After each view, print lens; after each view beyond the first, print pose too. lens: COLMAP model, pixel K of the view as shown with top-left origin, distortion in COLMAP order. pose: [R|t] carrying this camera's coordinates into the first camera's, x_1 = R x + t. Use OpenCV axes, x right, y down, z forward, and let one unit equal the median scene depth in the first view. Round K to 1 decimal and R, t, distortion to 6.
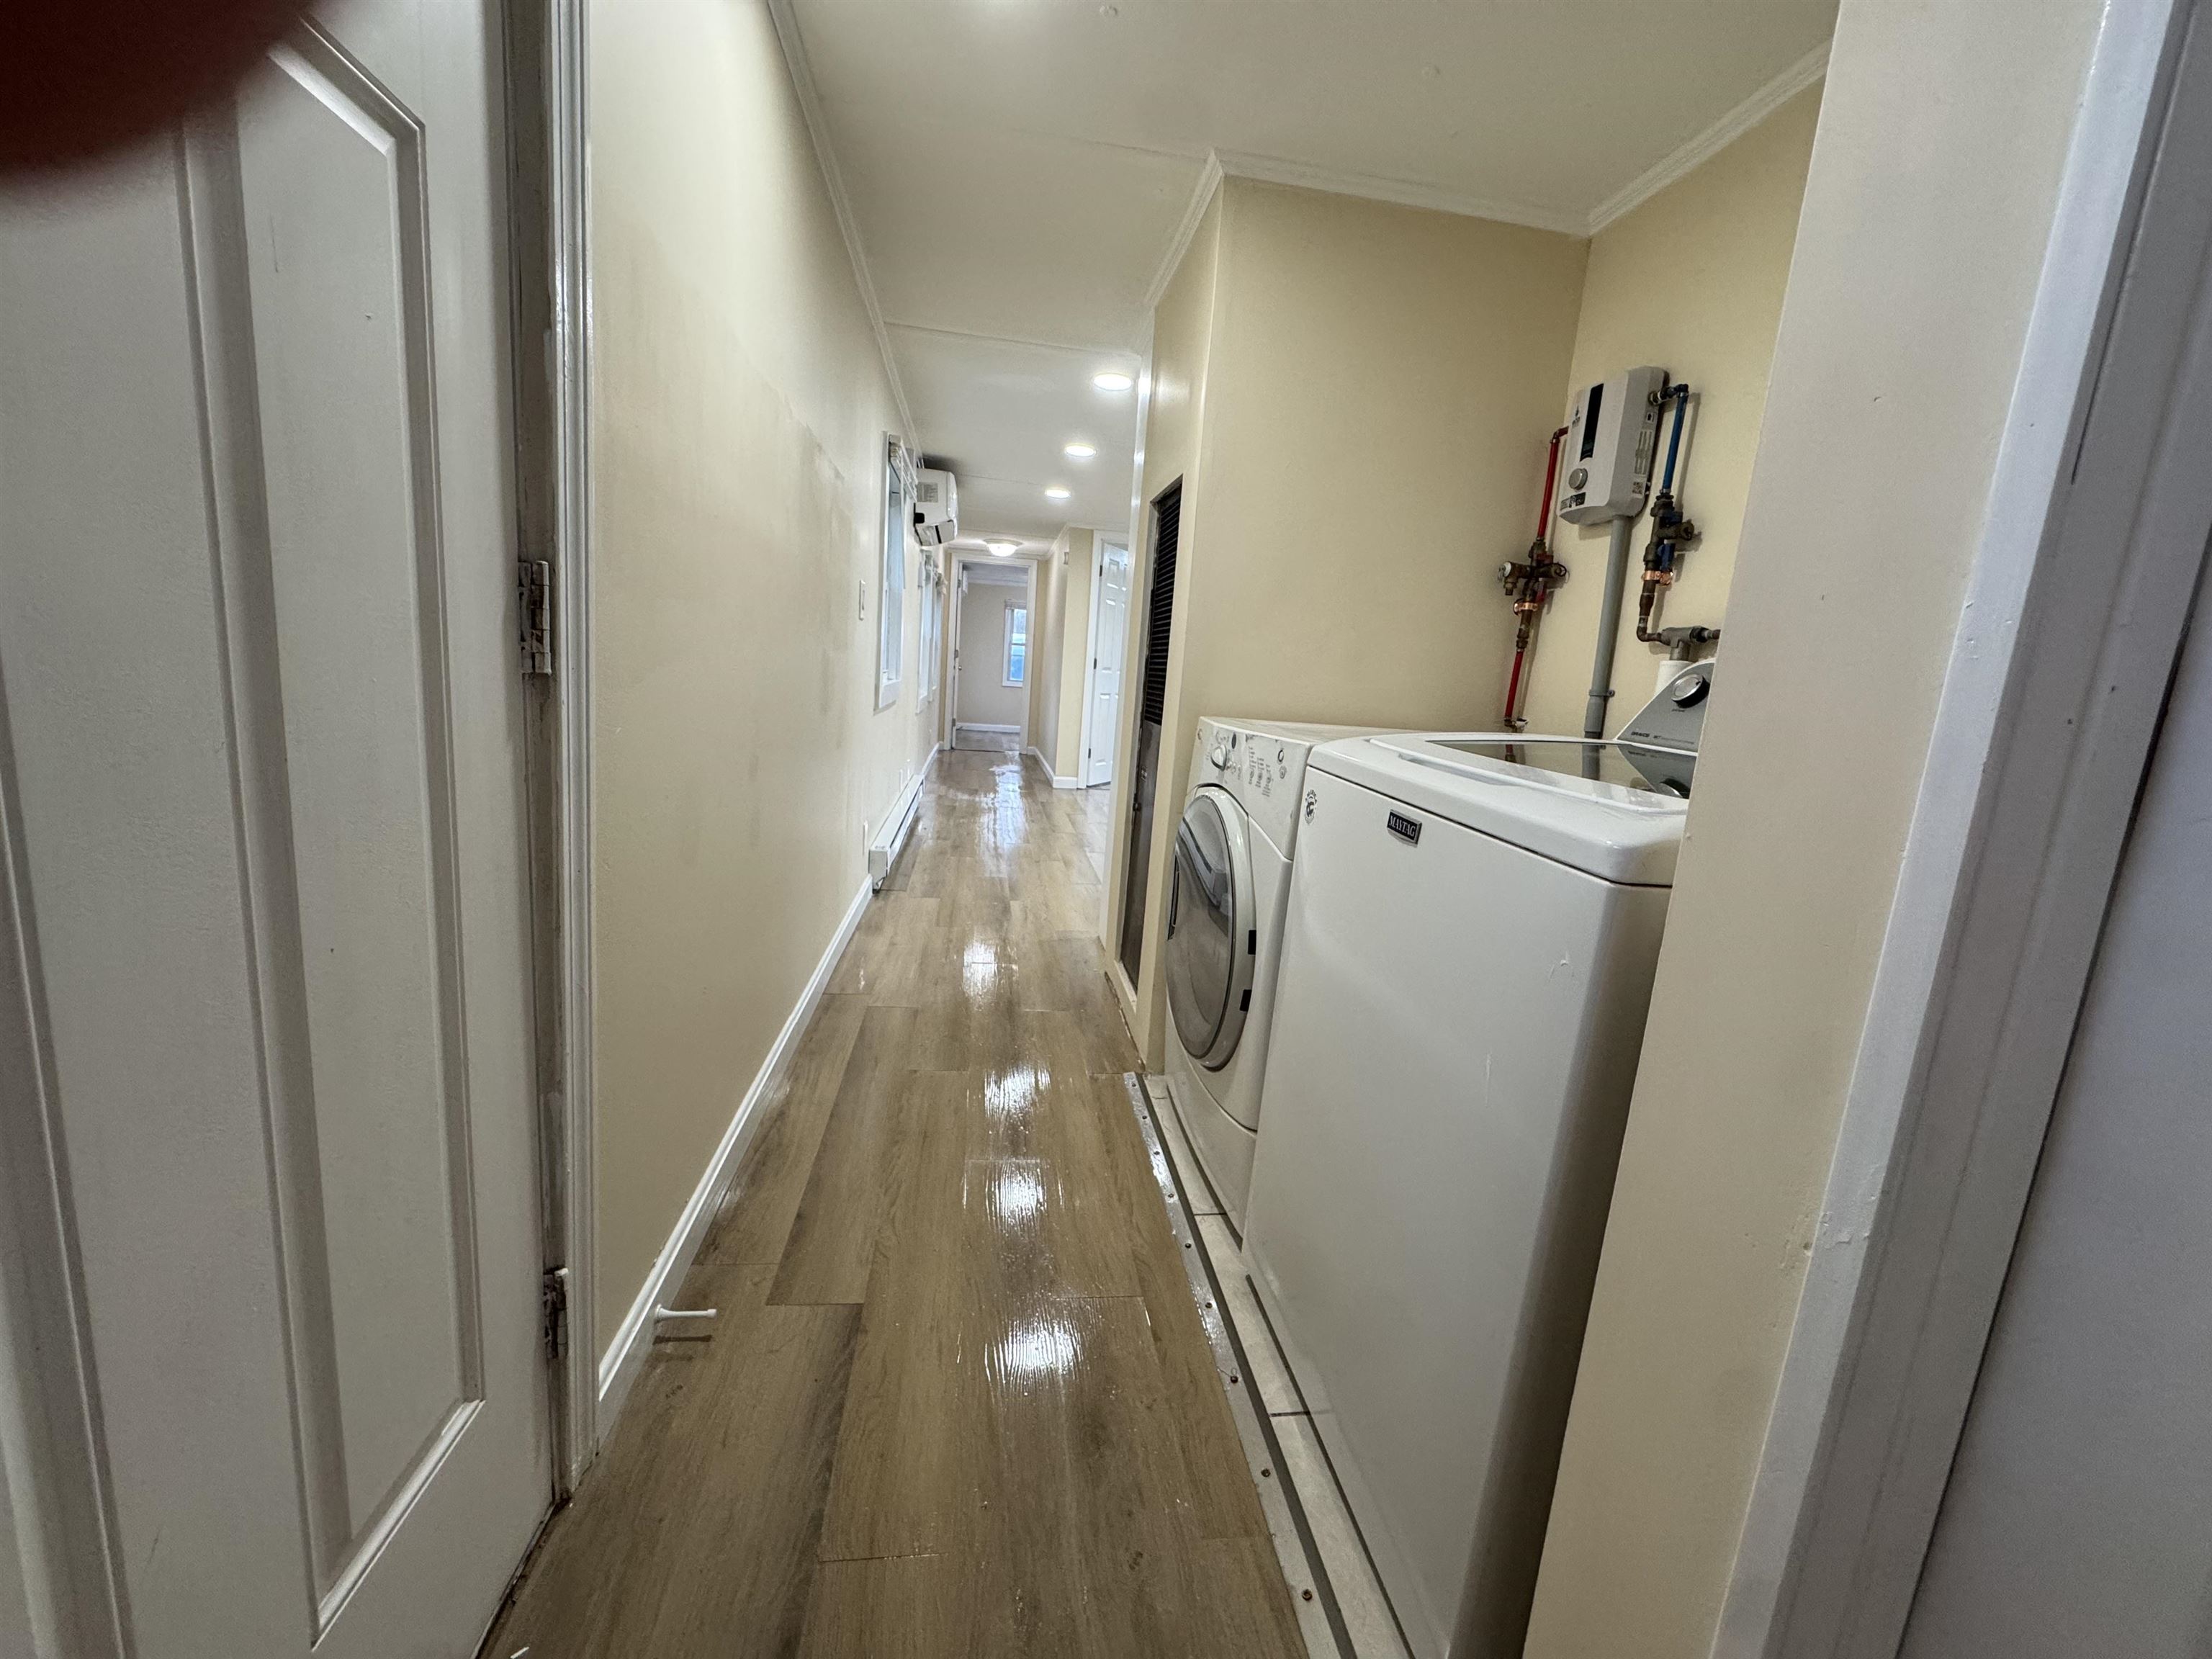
lens RADIAL K [[881.0, 0, 1109.3], [0, 881.0, 829.9], [0, 0, 1]] dist [-0.006068, 0.000860]
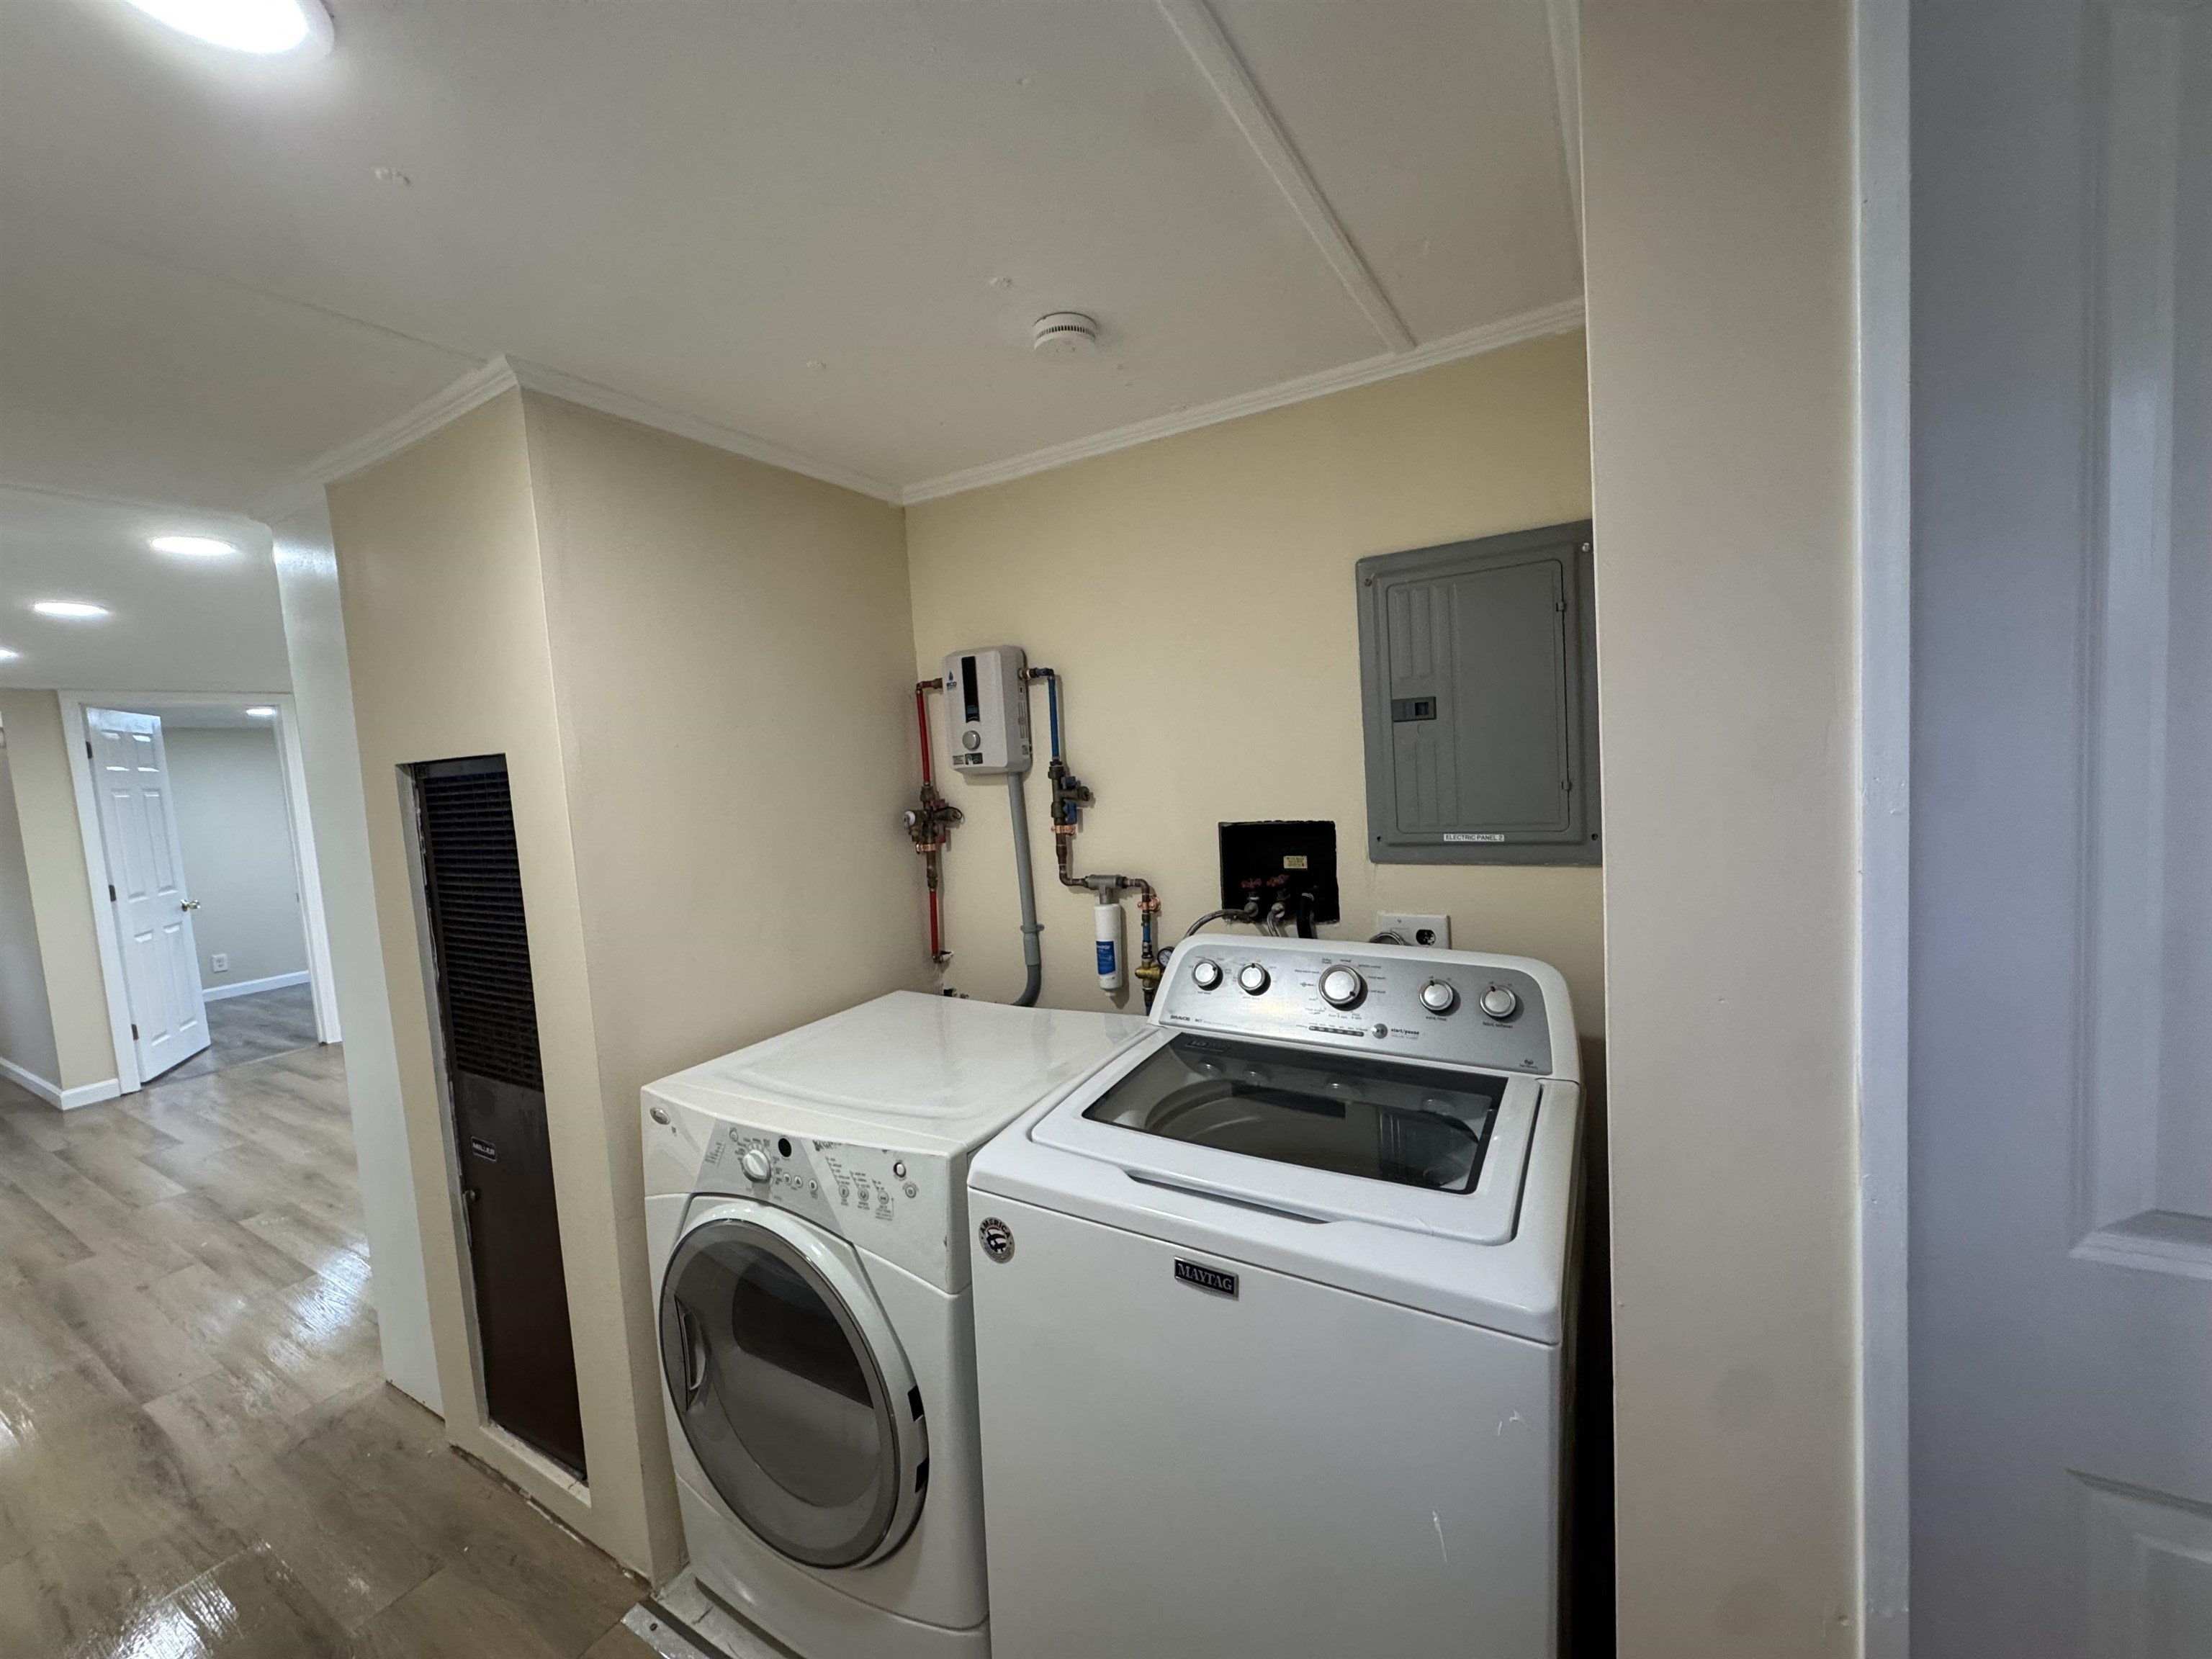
lens RADIAL K [[881.0, 0, 1098.0], [0, 881.0, 821.9], [0, 0, 1]] dist [-0.006068, 0.000860]
pose [[0.611654, -0.172950, 0.771989, -0.209539], [0.243562, 0.969582, 0.024240, -0.292899], [-0.752700, 0.173201, 0.635173, 0.228109]]
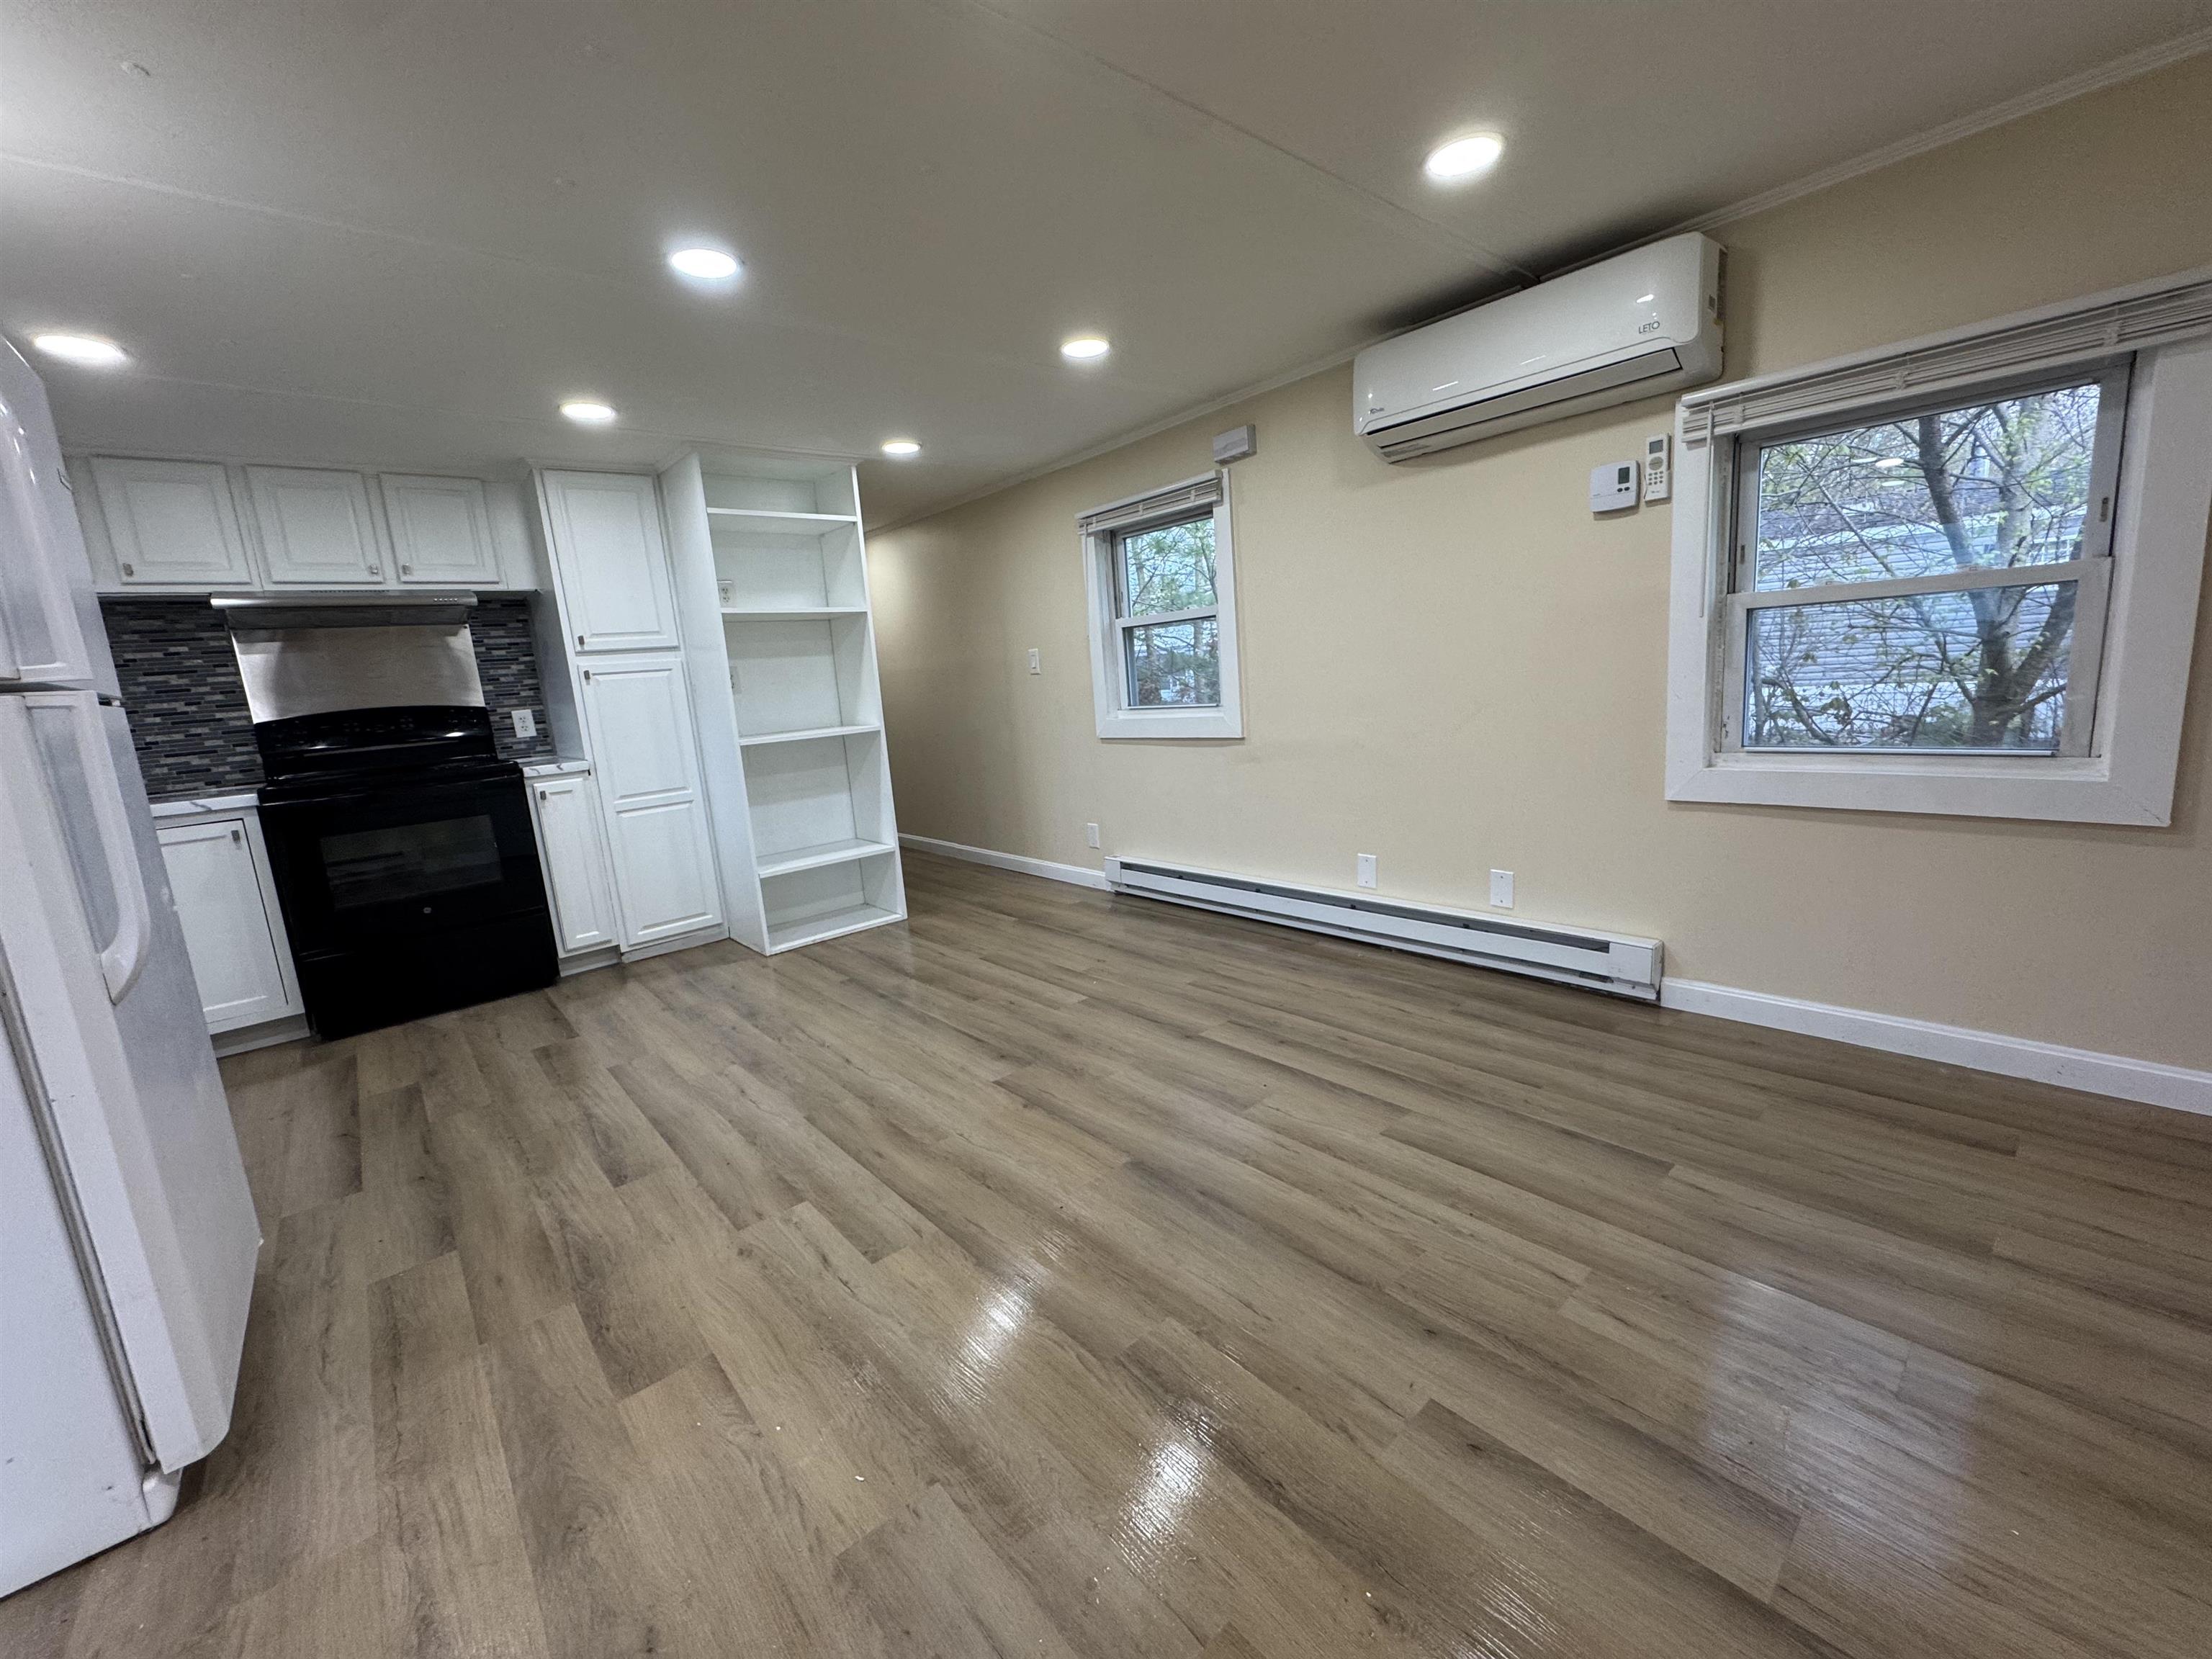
lens RADIAL K [[881.0, 0, 1105.0], [0, 881.0, 831.5], [0, 0, 1]] dist [-0.006068, 0.000860]
pose [[-0.835118, 0.082073, -0.543914, 0.748321], [-0.084775, 0.957790, 0.274685, -0.651838], [0.543499, 0.275505, -0.792910, 3.726916]]
